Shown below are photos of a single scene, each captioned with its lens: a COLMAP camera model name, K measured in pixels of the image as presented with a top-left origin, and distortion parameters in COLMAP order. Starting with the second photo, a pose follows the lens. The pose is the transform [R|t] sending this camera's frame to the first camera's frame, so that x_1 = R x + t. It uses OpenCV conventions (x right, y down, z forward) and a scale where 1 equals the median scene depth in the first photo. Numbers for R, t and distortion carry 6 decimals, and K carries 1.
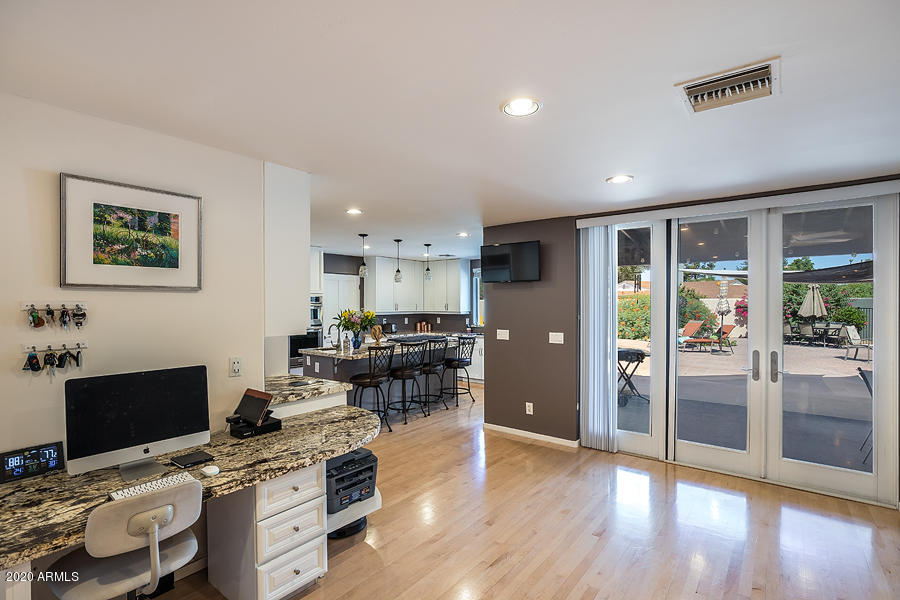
lens RADIAL K [[432.6, 0, 455.3], [0, 432.6, 307.3], [0, 0, 1]] dist [-0.038358, -0.000616]
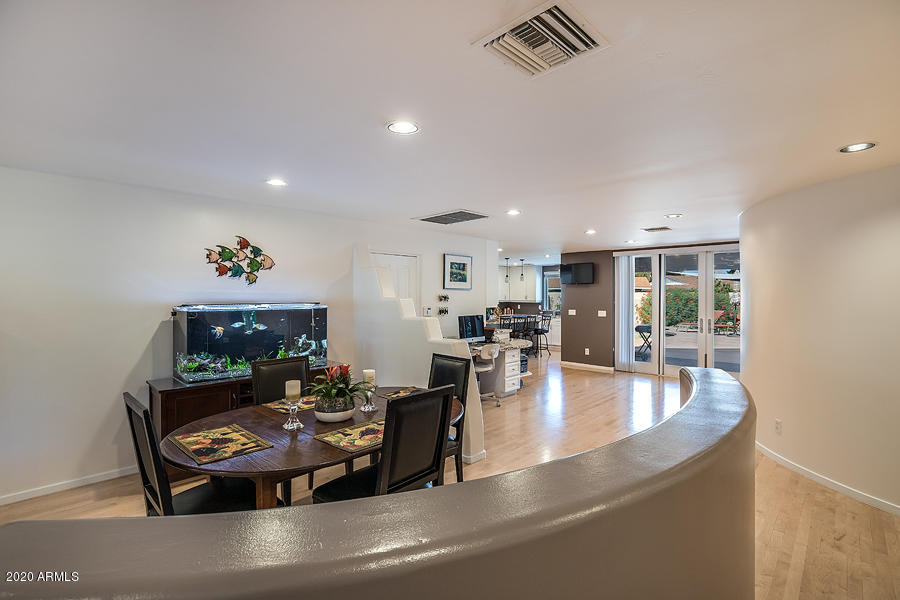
lens RADIAL K [[420.5, 0, 452.1], [0, 420.5, 291.0], [0, 0, 1]] dist [-0.029487, 0.003457]
pose [[0.993761, 0.005309, -0.111408, -0.171489], [-0.007442, 0.999797, -0.018738, 0.008436], [0.111286, 0.019451, 0.993598, -0.717327]]
